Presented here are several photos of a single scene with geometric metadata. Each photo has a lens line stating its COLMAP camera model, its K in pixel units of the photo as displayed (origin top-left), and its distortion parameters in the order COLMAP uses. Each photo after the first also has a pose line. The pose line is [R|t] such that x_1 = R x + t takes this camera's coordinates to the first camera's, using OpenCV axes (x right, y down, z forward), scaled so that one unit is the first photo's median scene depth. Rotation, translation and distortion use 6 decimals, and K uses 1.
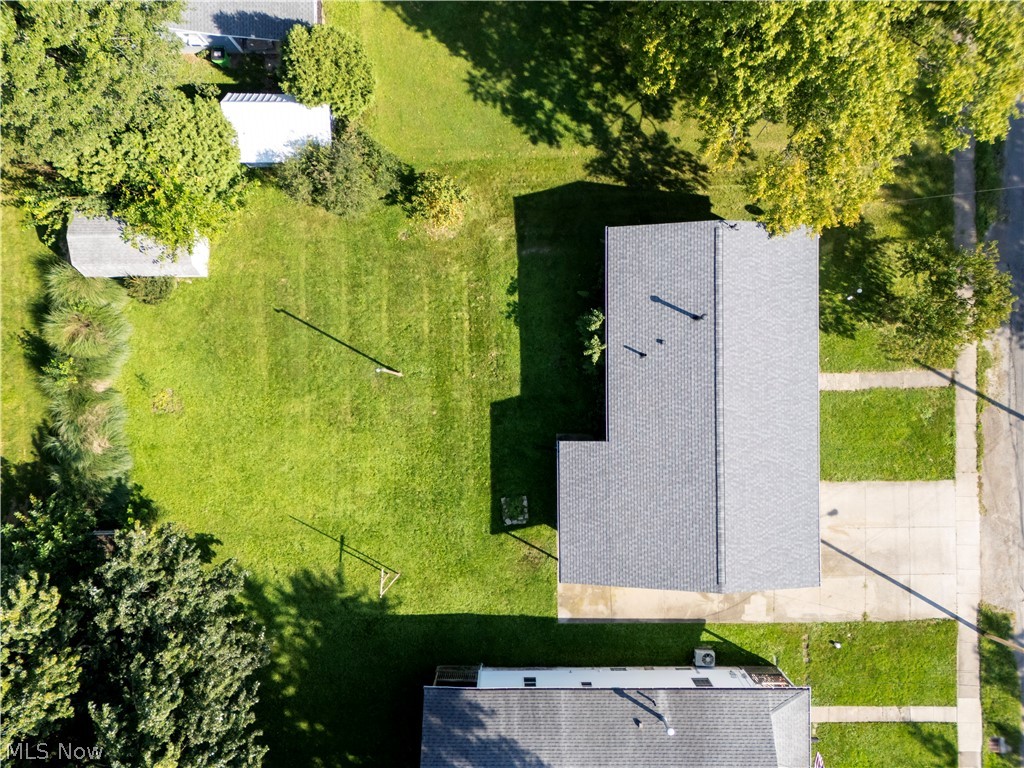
lens RADIAL K [[732.3, 0, 502.9], [0, 732.3, 393.1], [0, 0, 1]] dist [0.060440, -0.046946]
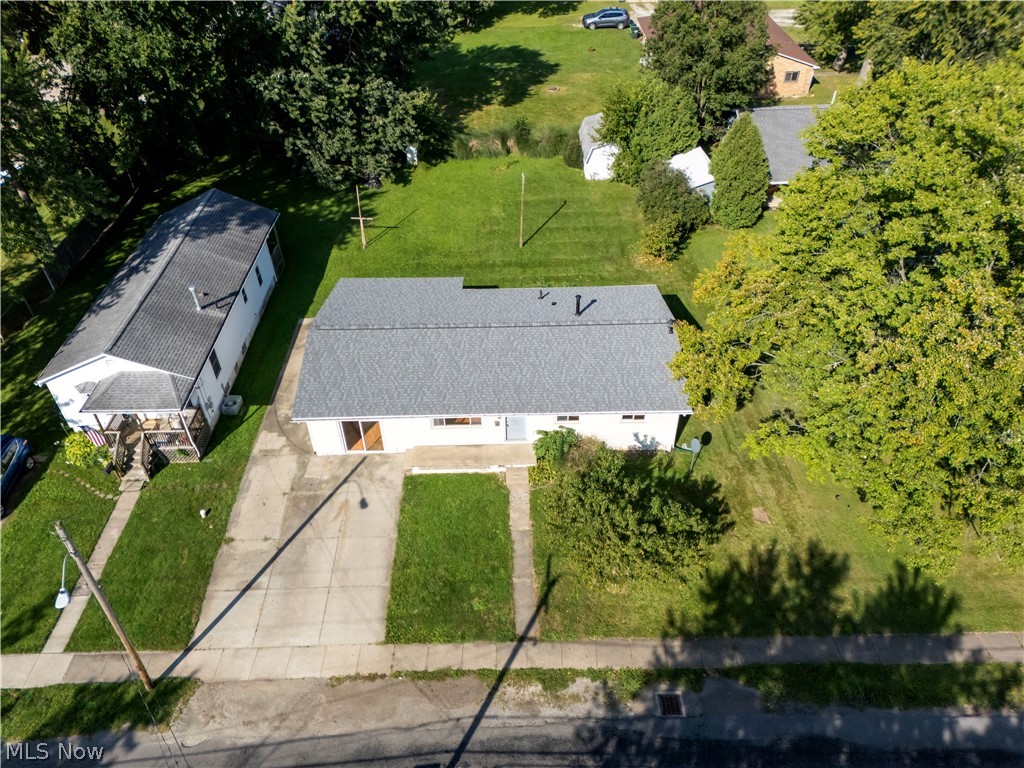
lens RADIAL K [[732.3, 0, 502.9], [0, 732.3, 393.1], [0, 0, 1]] dist [0.060440, -0.046946]
pose [[-0.003925, 0.658710, -0.752387, 0.992353], [-0.999946, 0.004619, 0.009261, -0.004751], [0.009575, 0.752383, 0.658657, 0.359178]]
